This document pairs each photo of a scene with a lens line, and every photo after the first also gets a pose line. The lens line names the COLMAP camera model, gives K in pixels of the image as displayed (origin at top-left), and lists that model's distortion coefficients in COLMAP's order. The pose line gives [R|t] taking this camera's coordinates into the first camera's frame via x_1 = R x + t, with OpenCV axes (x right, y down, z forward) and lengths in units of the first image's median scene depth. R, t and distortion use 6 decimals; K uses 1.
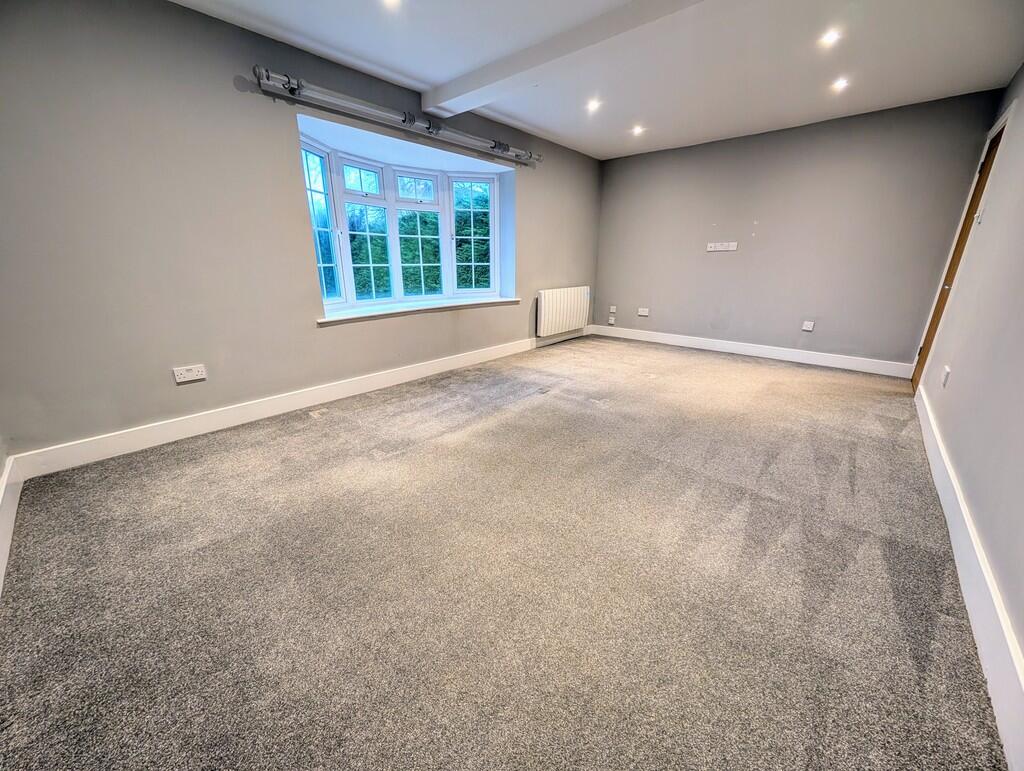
lens RADIAL K [[375.1, 0, 521.0], [0, 375.1, 387.0], [0, 0, 1]] dist [0.001576, -0.000111]
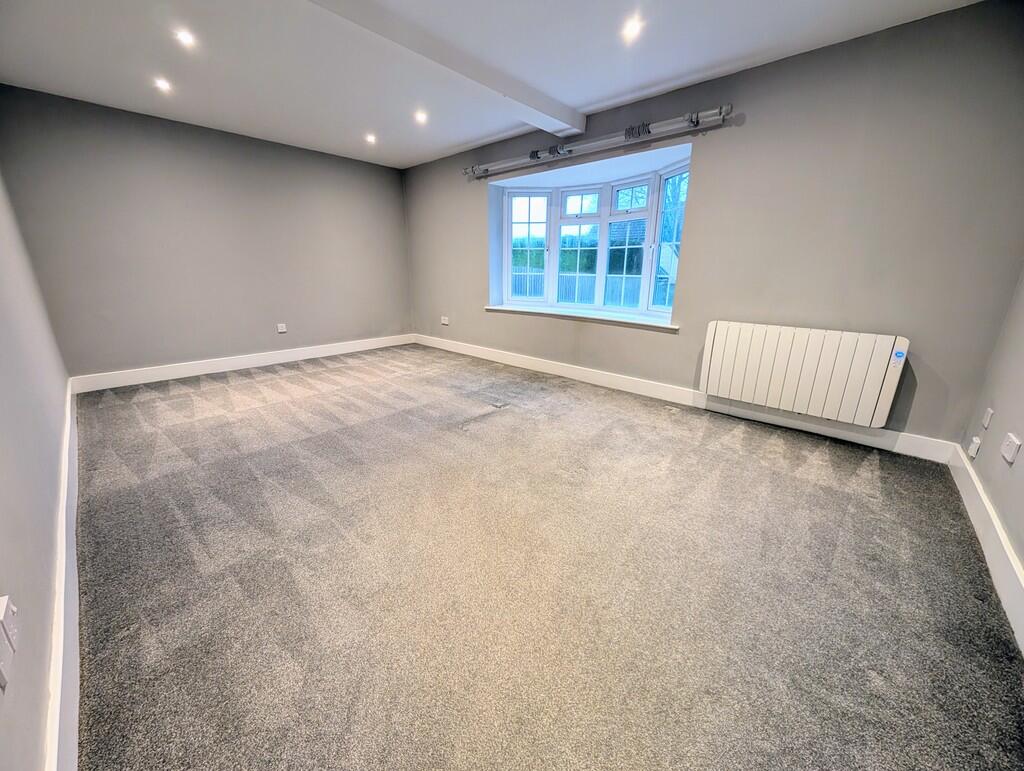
lens RADIAL K [[375.1, 0, 510.6], [0, 375.1, 381.1], [0, 0, 1]] dist [0.001576, -0.000111]
pose [[0.001541, 0.289823, -0.957079, 0.873823], [-0.324053, 0.905580, 0.273707, -0.294824], [0.946038, 0.309722, 0.095313, 0.845466]]
